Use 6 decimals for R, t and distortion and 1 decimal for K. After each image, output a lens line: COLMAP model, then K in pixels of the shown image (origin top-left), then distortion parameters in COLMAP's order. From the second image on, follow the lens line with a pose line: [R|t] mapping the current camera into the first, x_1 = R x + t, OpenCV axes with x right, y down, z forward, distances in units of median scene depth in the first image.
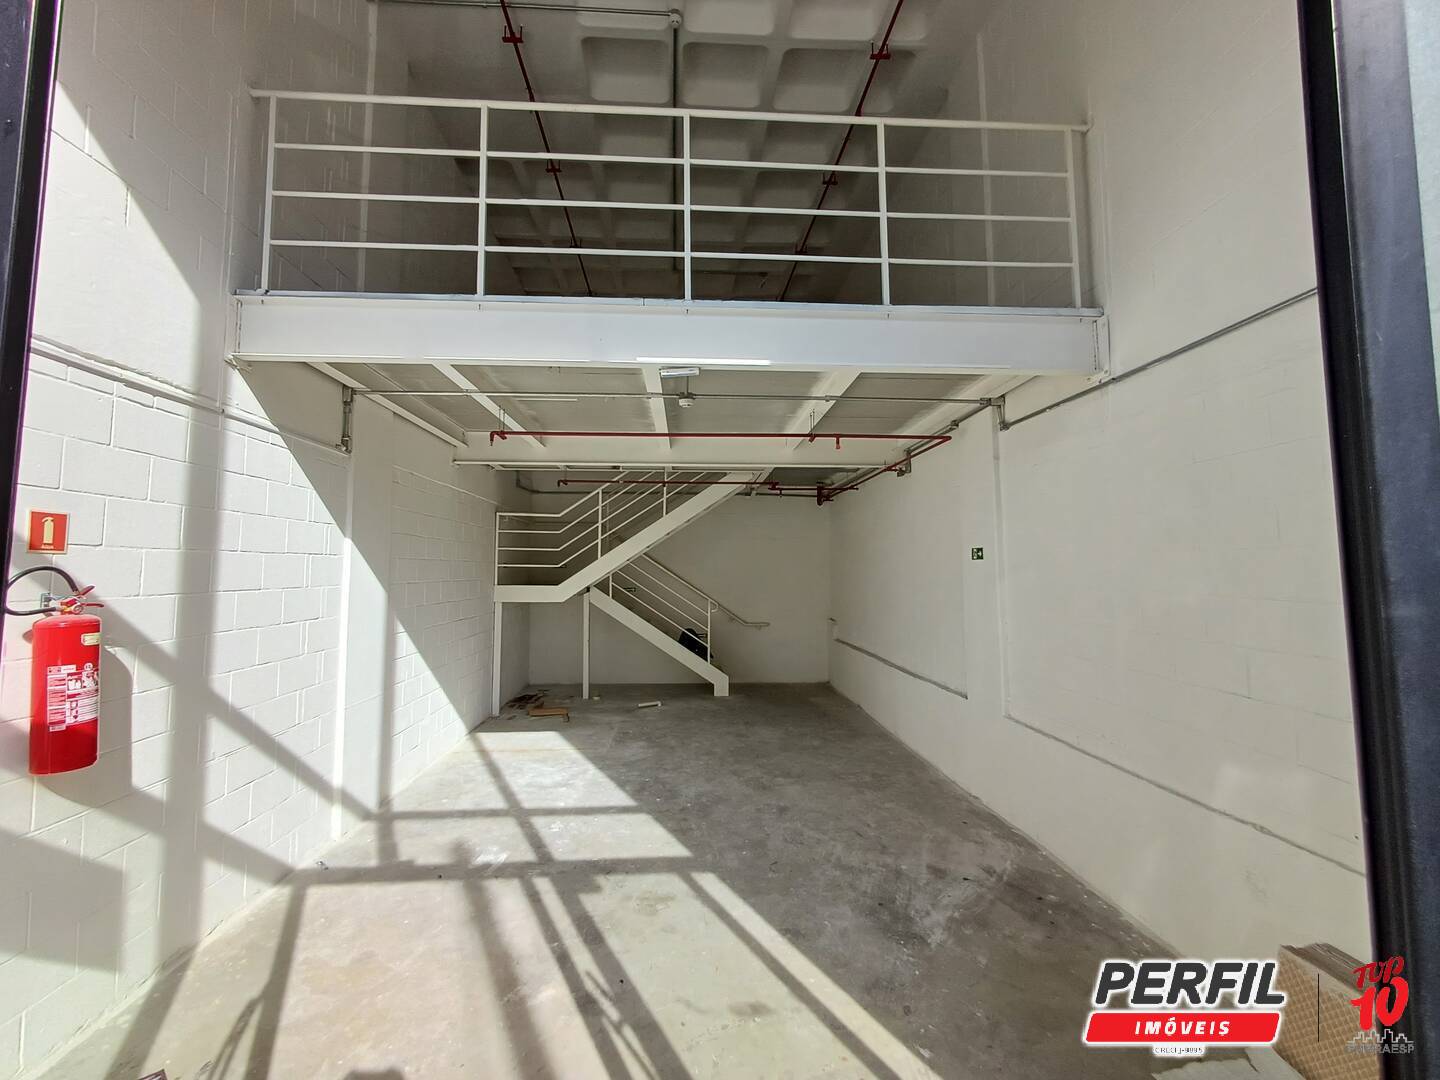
lens RADIAL K [[661.7, 0, 724.9], [0, 661.7, 515.3], [0, 0, 1]] dist [0.001575, 0.002027]
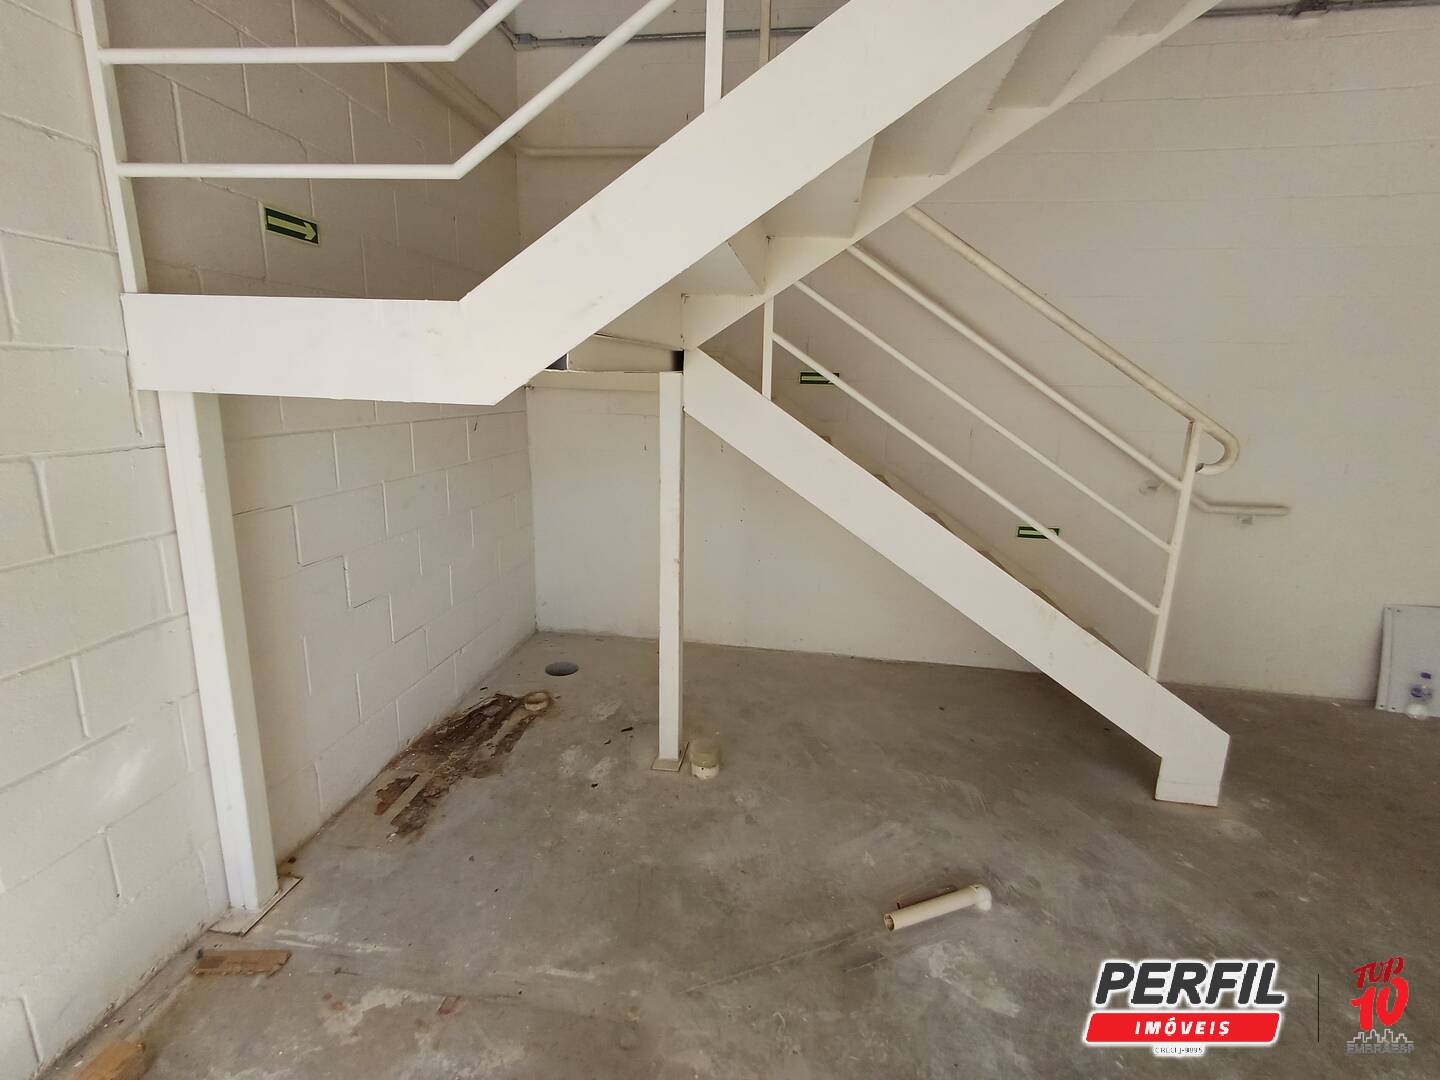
lens RADIAL K [[661.4, 0, 728.3], [0, 661.4, 515.8], [0, 0, 1]] dist [0.000771, -0.001037]
pose [[0.981086, 0.069070, -0.180831, -0.226510], [-0.015217, 0.958804, 0.283661, 0.159981], [0.192974, -0.275544, 0.941720, 1.229668]]
